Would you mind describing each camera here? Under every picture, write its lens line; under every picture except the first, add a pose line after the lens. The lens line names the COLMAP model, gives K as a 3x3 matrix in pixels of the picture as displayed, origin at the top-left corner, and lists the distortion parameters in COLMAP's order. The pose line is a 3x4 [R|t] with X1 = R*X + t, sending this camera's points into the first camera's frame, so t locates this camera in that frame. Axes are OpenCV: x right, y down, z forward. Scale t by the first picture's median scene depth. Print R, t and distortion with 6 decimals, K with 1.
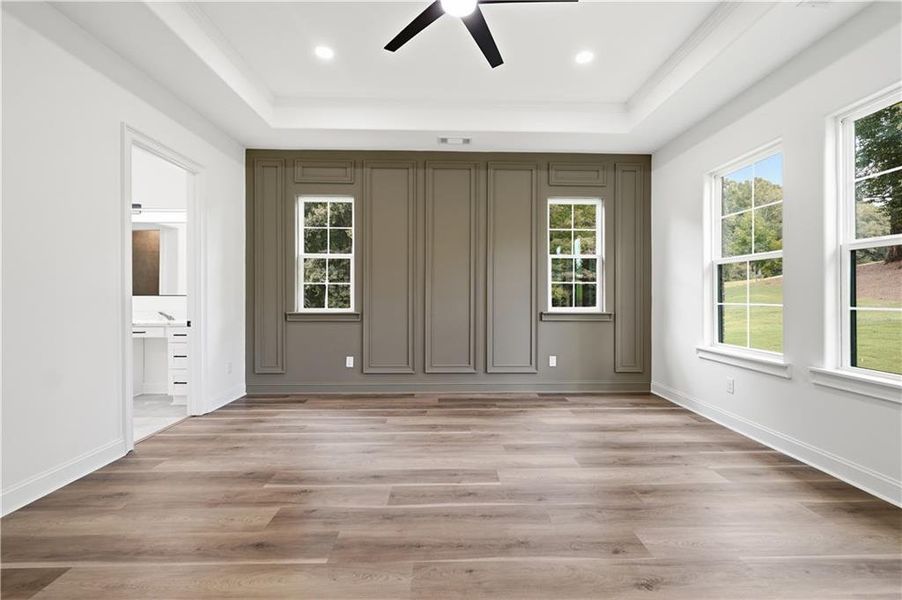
lens RADIAL K [[373.1, 0, 452.4], [0, 373.1, 299.1], [0, 0, 1]] dist [-0.001081, 0.000074]
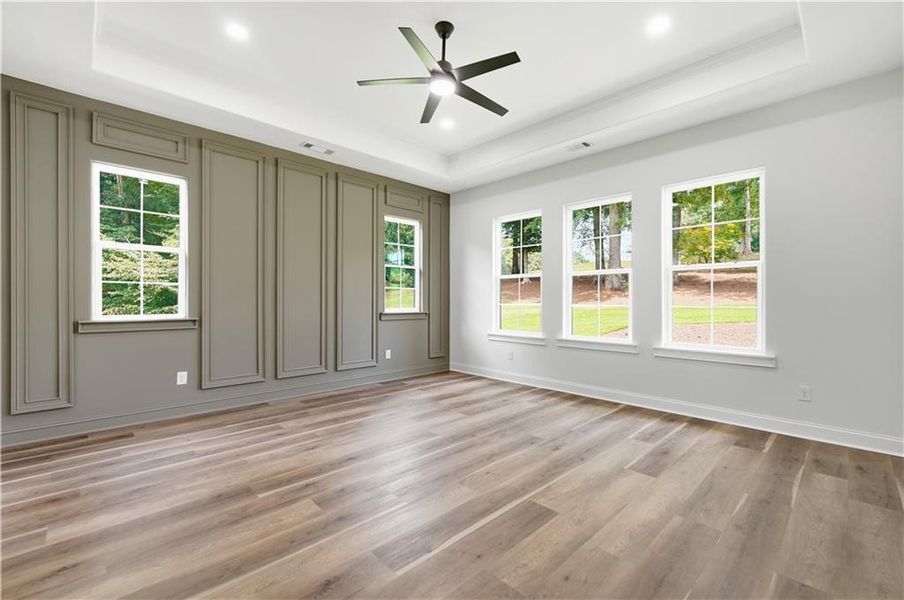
lens RADIAL K [[385.9, 0, 452.0], [0, 385.9, 303.5], [0, 0, 1]] dist [-0.000080, 0.000125]
pose [[0.735582, -0.005860, 0.677411, -0.439489], [0.003296, 0.999982, 0.005071, 0.000366], [-0.677428, -0.001497, 0.735587, -0.037820]]
